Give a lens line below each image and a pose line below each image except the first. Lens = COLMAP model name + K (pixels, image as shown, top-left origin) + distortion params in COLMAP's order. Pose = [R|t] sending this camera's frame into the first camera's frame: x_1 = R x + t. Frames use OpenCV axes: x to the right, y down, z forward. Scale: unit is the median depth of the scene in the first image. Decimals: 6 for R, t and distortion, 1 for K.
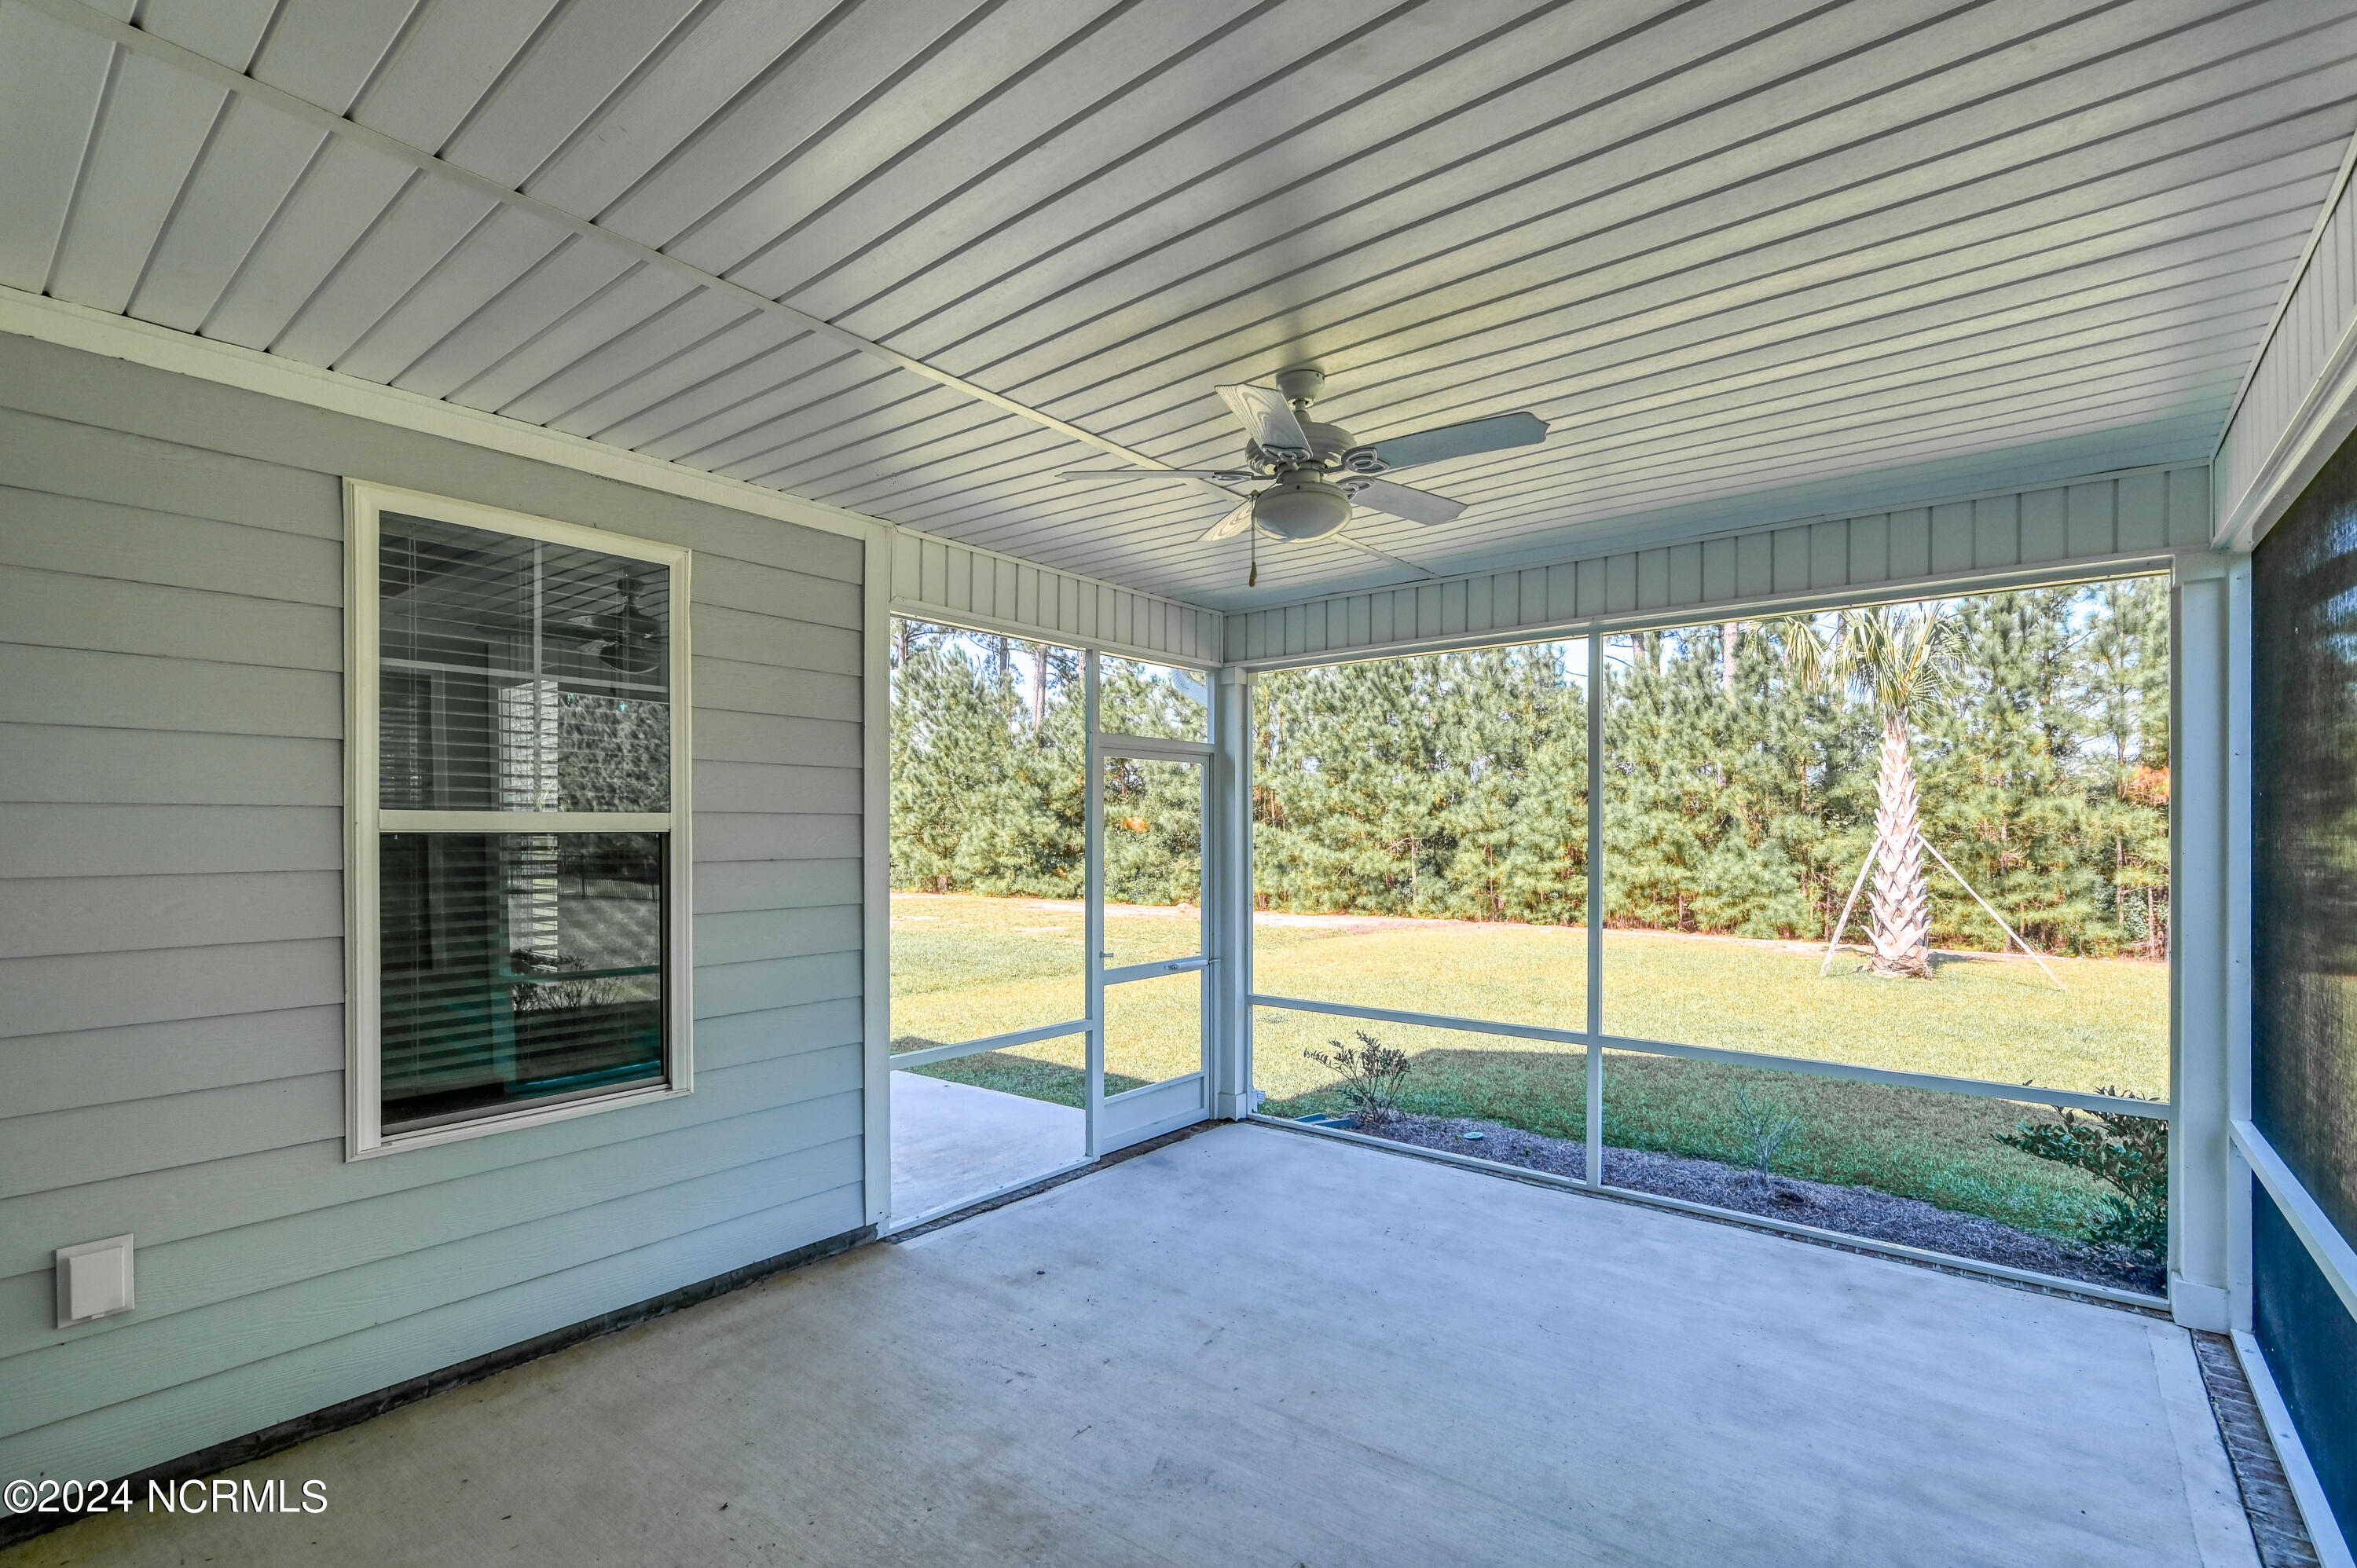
lens RADIAL K [[1050.1, 0, 1183.2], [0, 1050.1, 832.8], [0, 0, 1]] dist [0.000181, -0.000014]
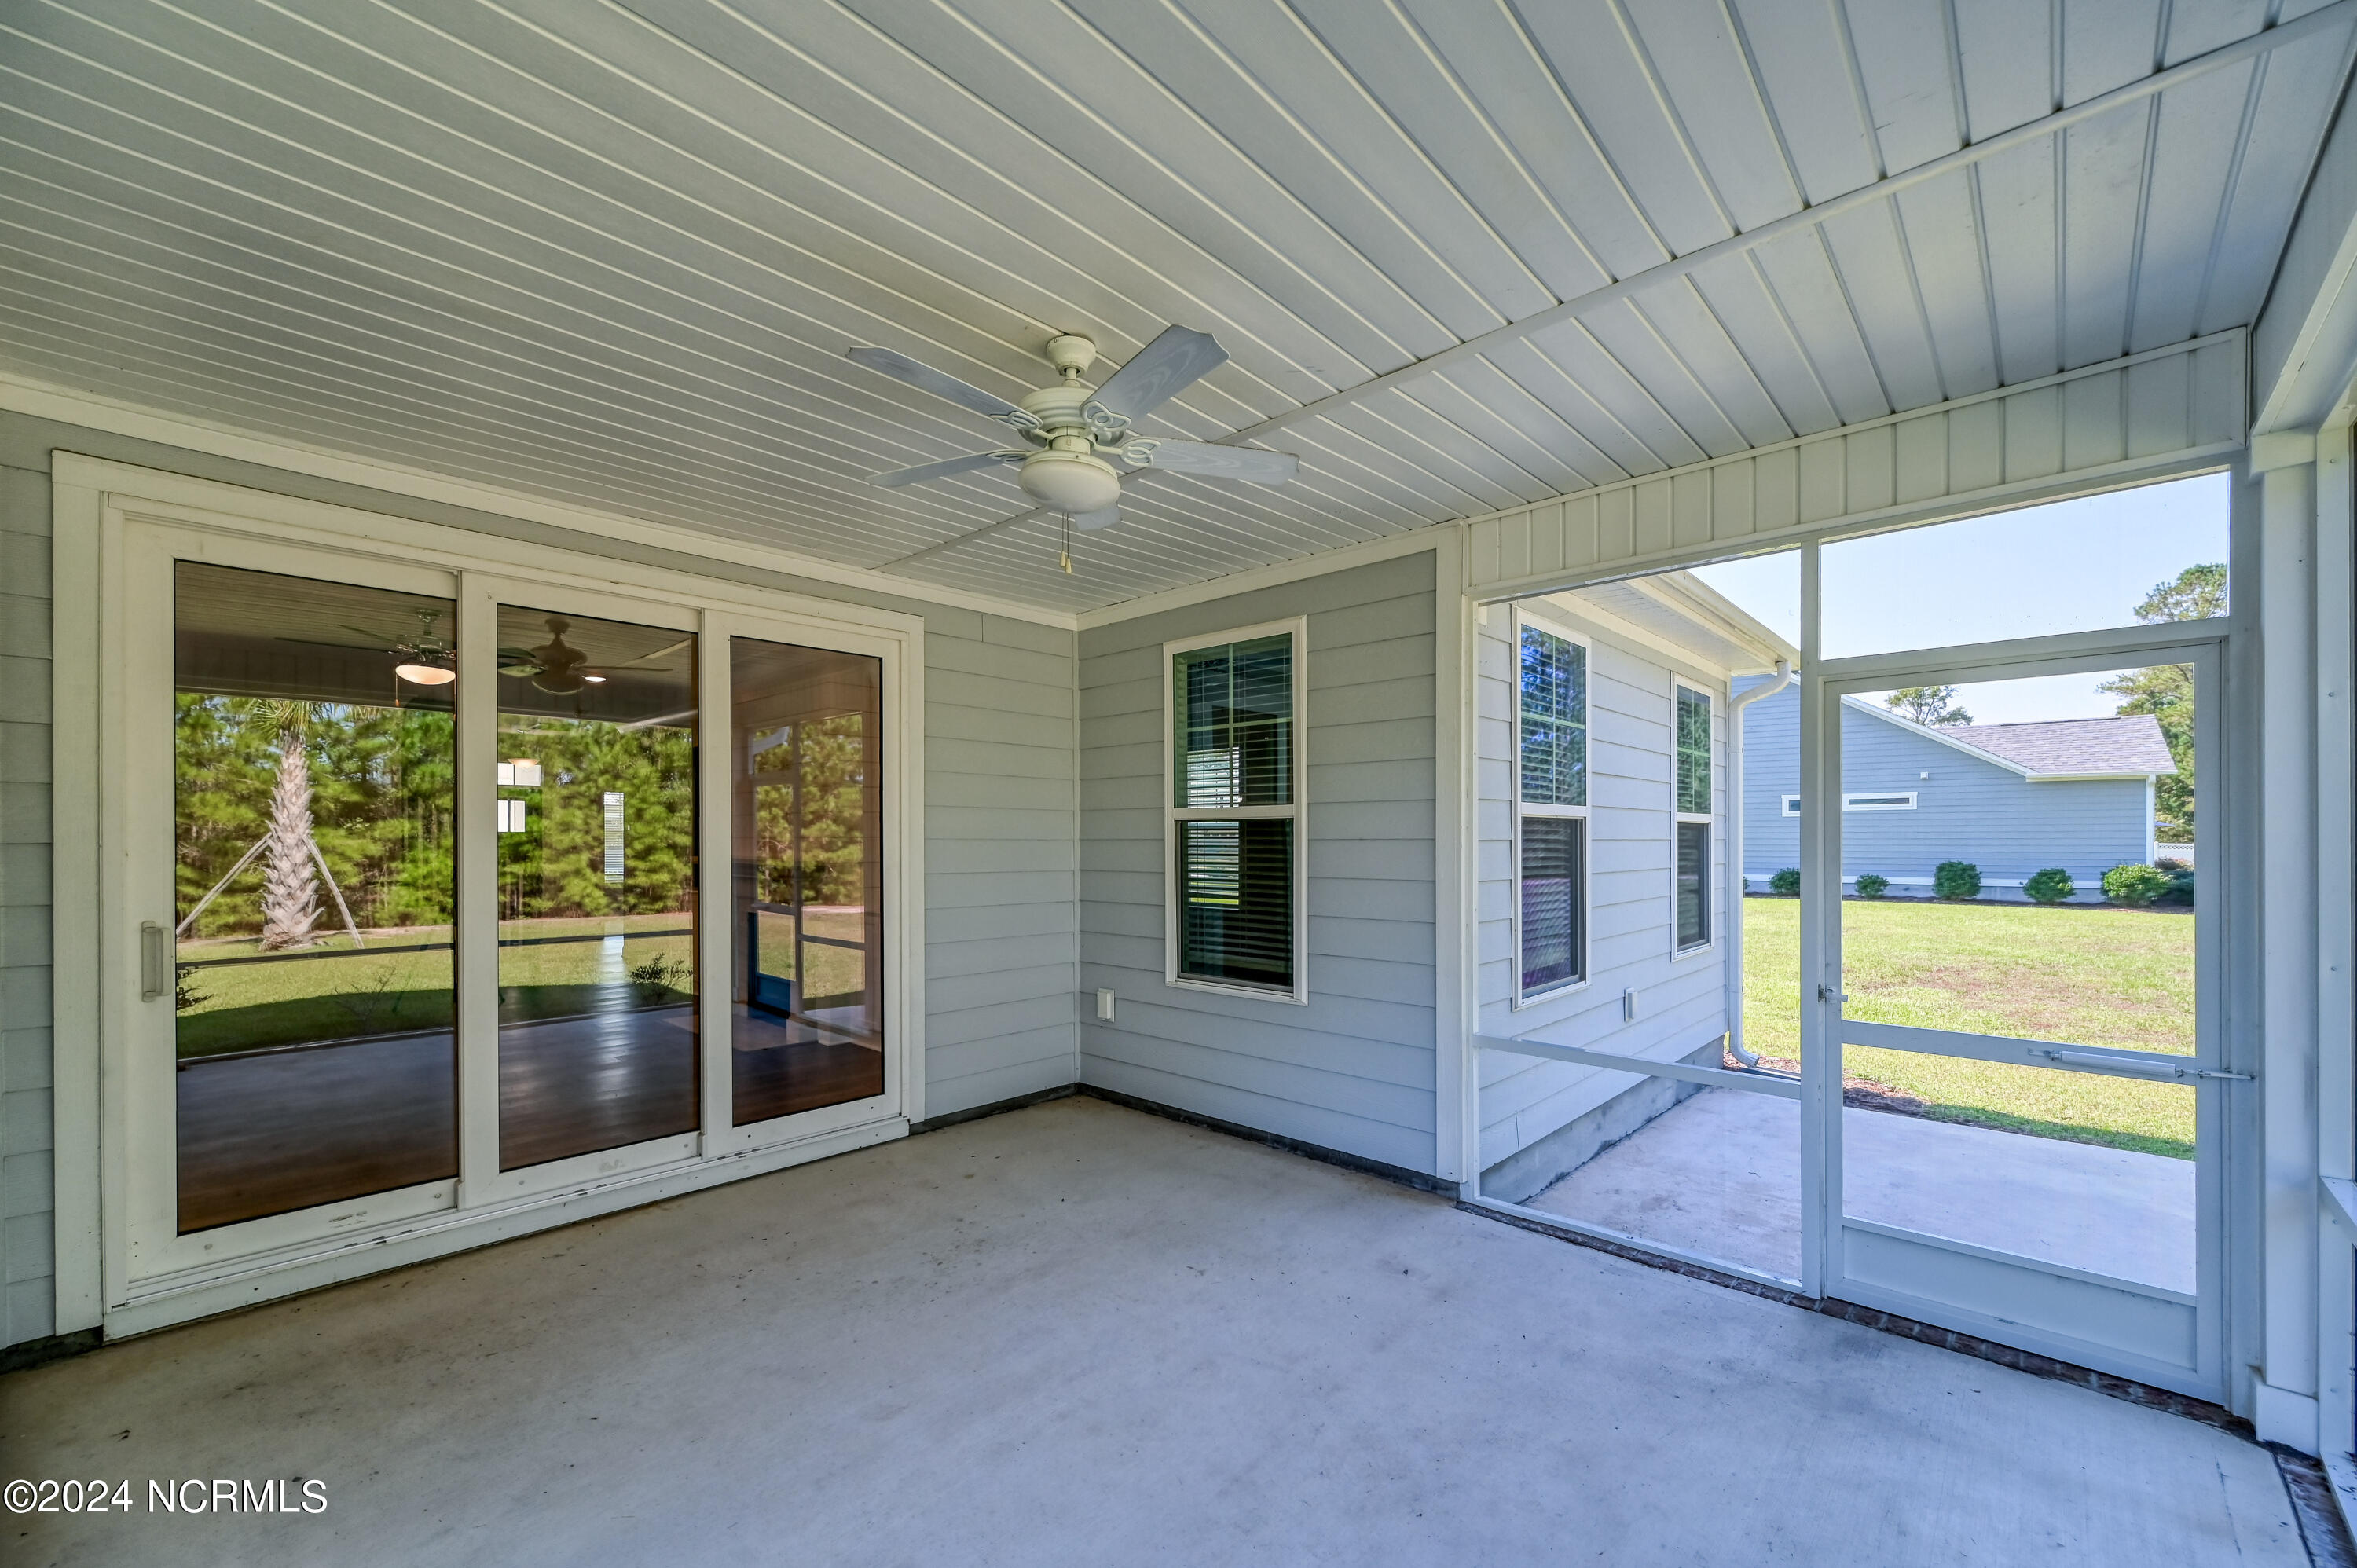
lens RADIAL K [[949.2, 0, 1195.8], [0, 949.2, 833.3], [0, 0, 1]] dist [-0.001273, -0.000205]
pose [[-0.059173, 0.000755, -0.998247, 0.719031], [-0.000835, 0.999999, 0.000806, 0.016848], [0.998247, 0.000882, -0.059173, 0.834100]]
